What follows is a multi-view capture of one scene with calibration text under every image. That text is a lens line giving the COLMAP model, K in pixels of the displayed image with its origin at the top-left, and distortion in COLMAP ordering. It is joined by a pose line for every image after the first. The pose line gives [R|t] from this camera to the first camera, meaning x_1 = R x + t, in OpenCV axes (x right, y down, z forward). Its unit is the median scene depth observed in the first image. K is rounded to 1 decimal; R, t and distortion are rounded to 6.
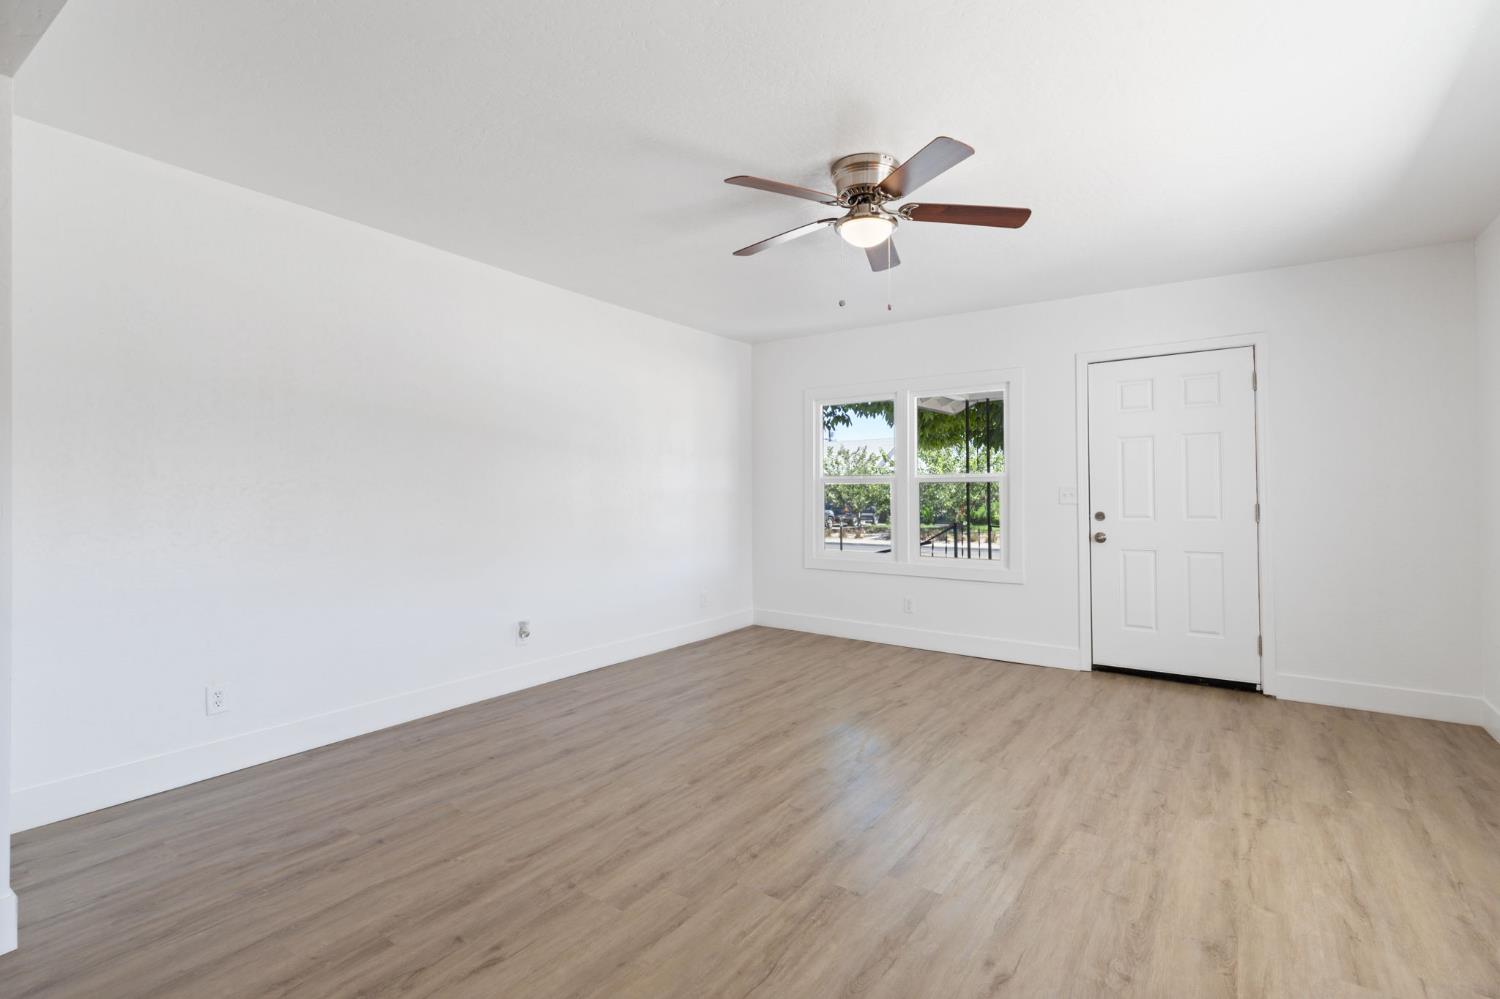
lens RADIAL K [[686.3, 0, 750.0], [0, 686.3, 499.5], [0, 0, 1]] dist [0.024829, -0.000107]
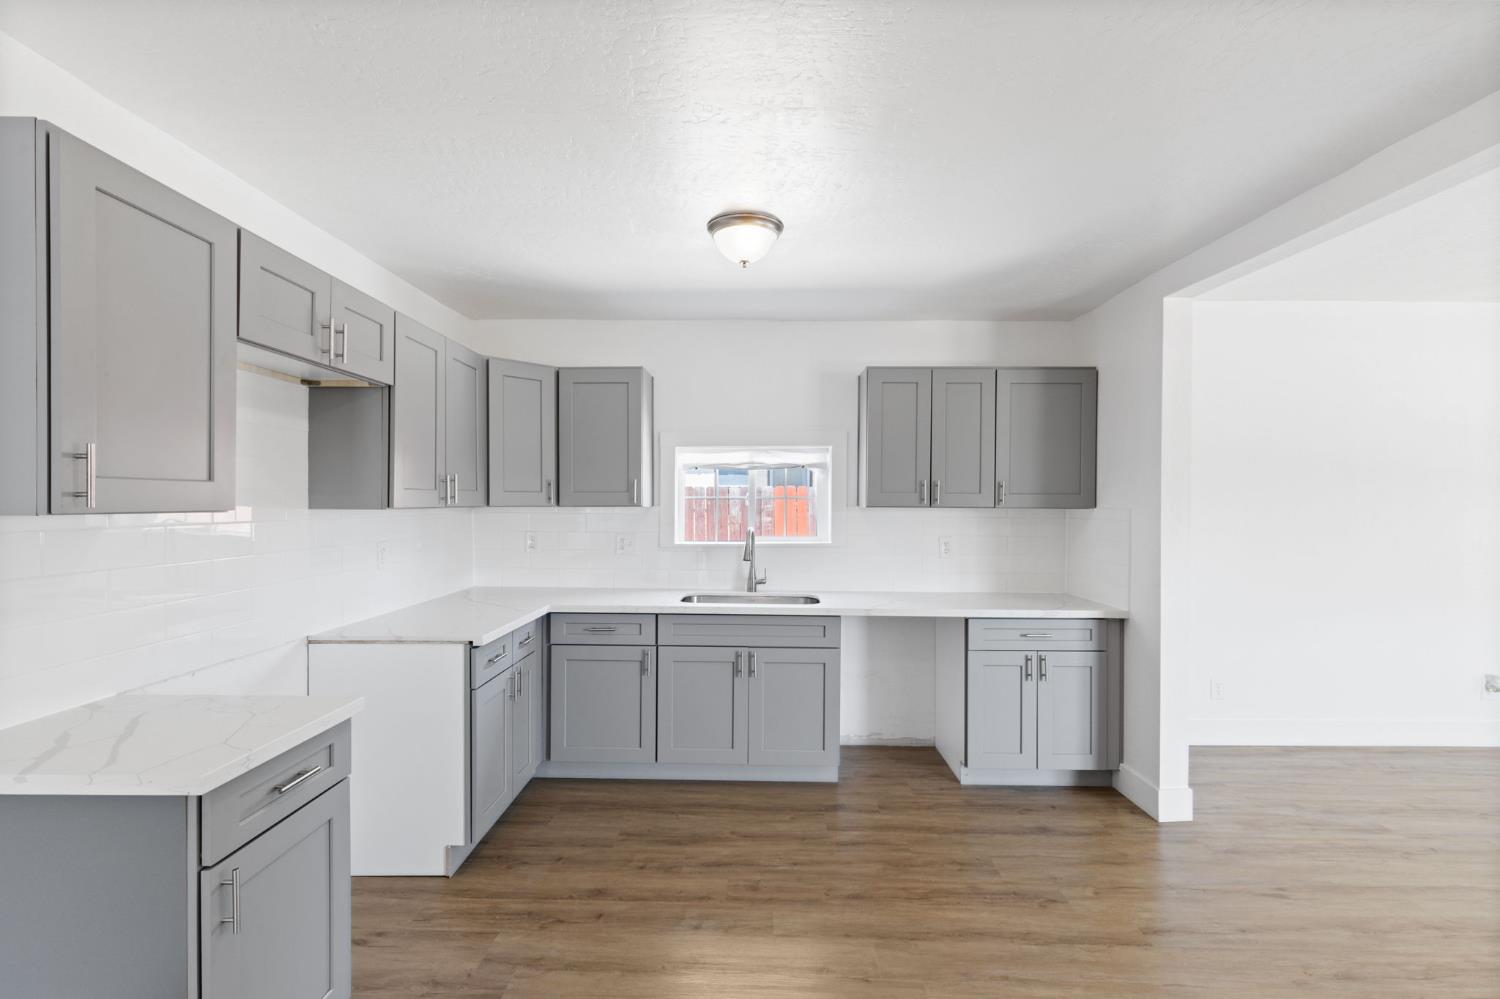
lens RADIAL K [[676.6, 0, 749.0], [0, 676.6, 508.7], [0, 0, 1]] dist [0.003255, -0.000931]
pose [[0.563035, 0.020716, -0.826173, -0.193826], [-0.009243, 0.999781, 0.018769, -0.074129], [0.826381, -0.002931, 0.563103, -0.465436]]
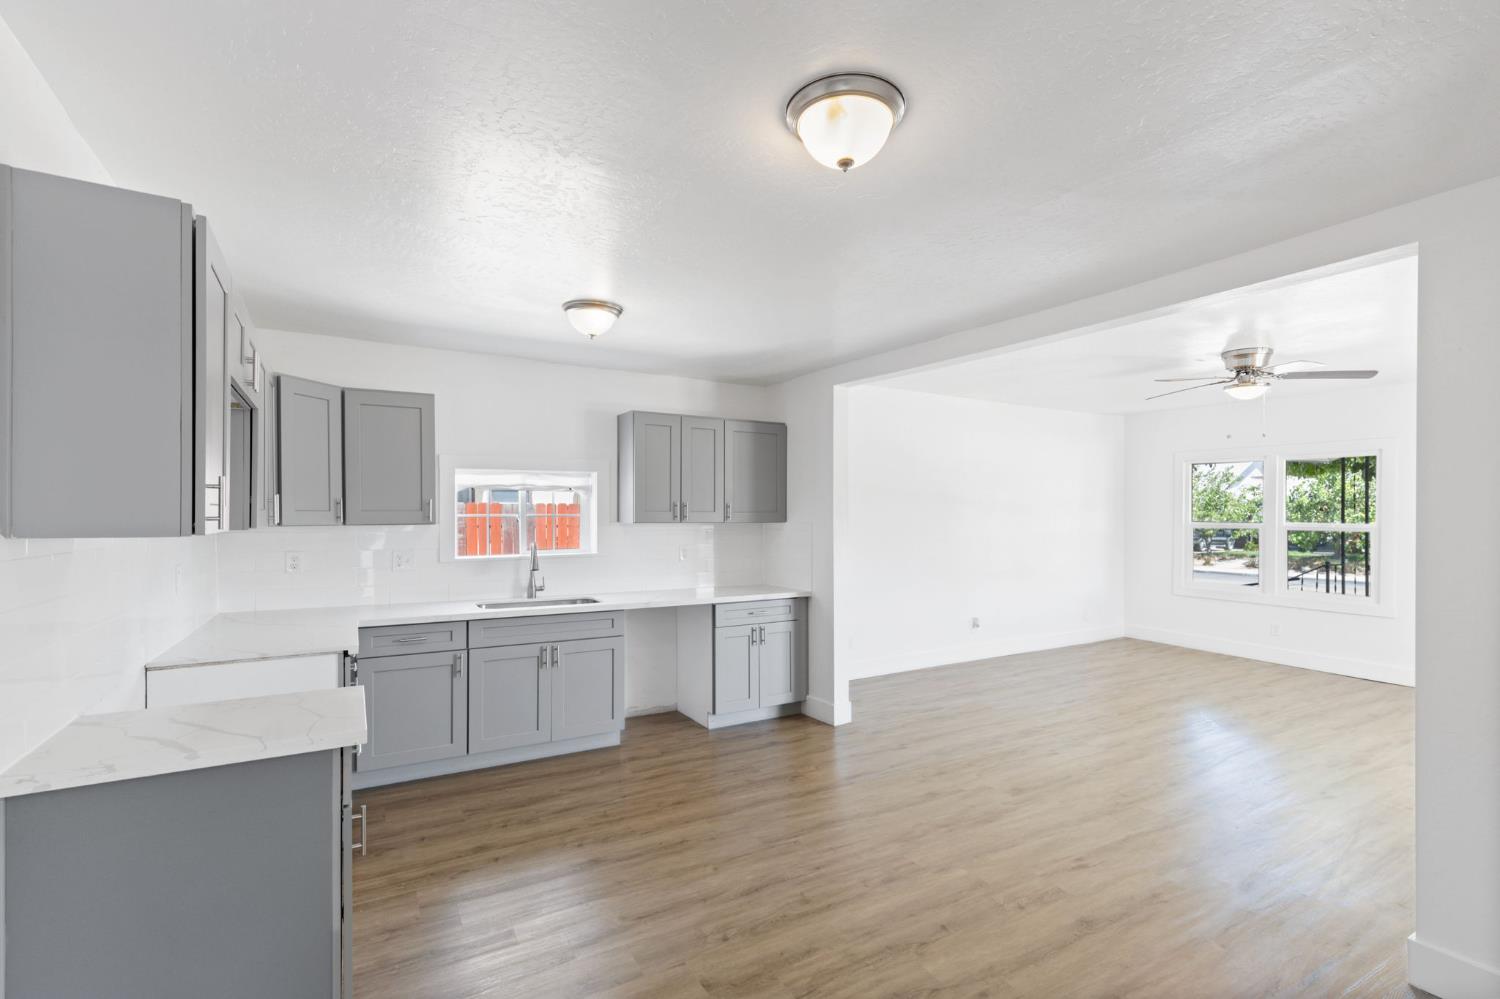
lens RADIAL K [[686.1, 0, 748.9], [0, 686.1, 519.0], [0, 0, 1]] dist [0.003459, -0.000103]
pose [[0.909996, 0.009113, -0.414517, -0.205427], [-0.006845, 0.999952, 0.006956, -0.077122], [0.414560, -0.003492, 0.910015, -0.882560]]
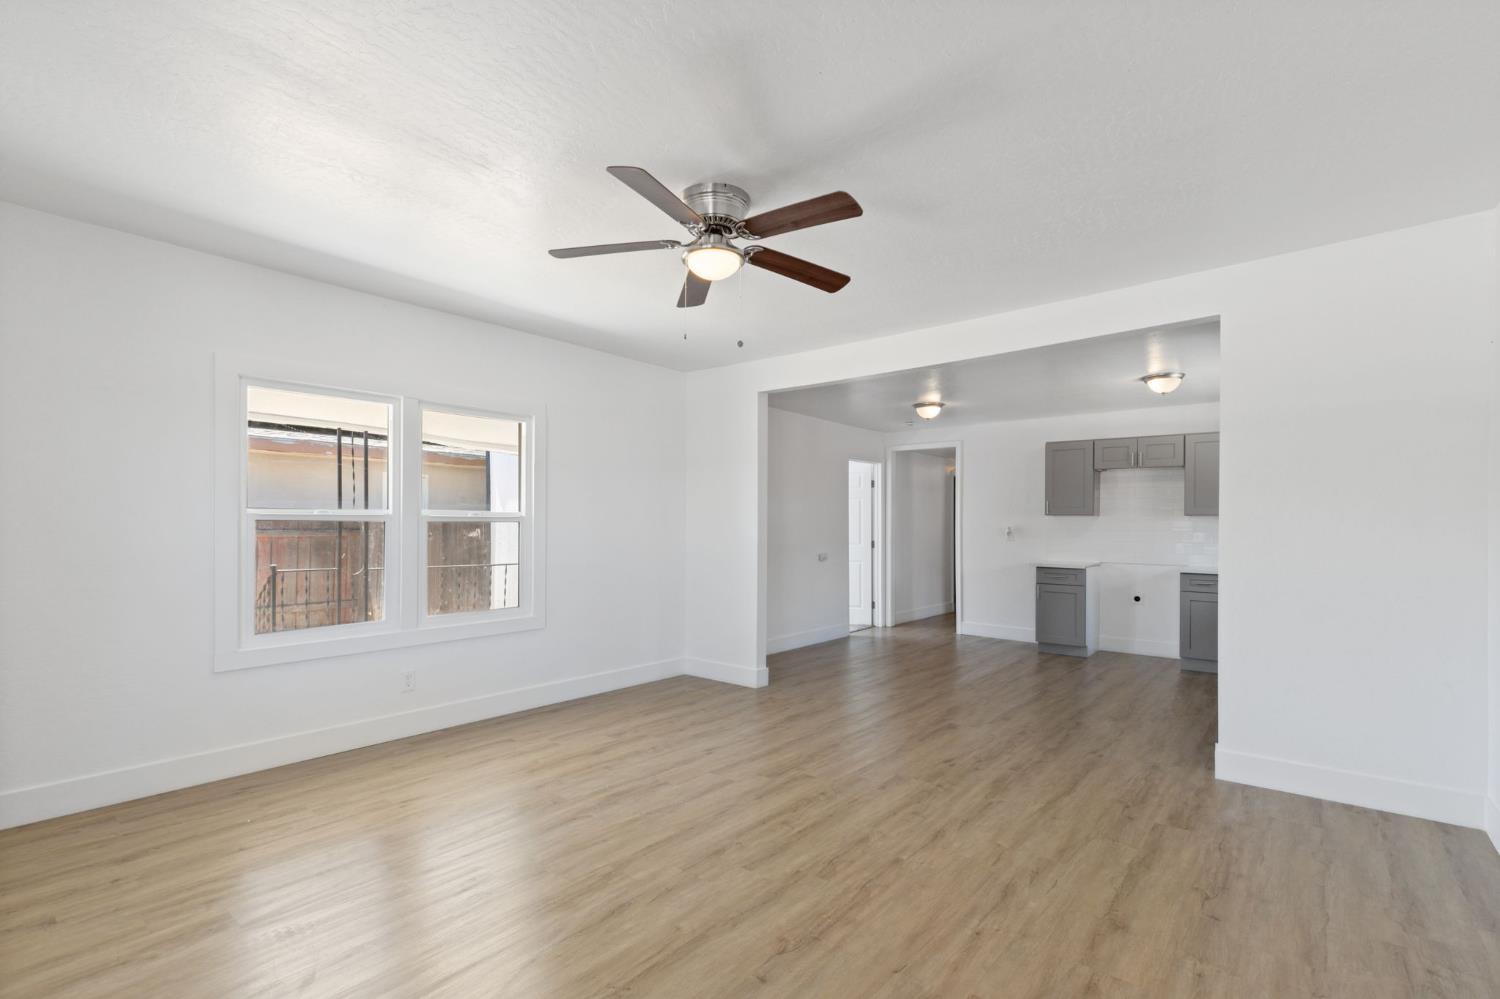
lens RADIAL K [[676.6, 0, 749.0], [0, 676.6, 508.7], [0, 0, 1]] dist [0.003255, -0.000931]
pose [[-0.997724, -0.000889, 0.067418, 0.046999], [-0.002668, 0.999650, -0.026313, -0.016783], [-0.067371, -0.026433, -0.997378, 1.769142]]
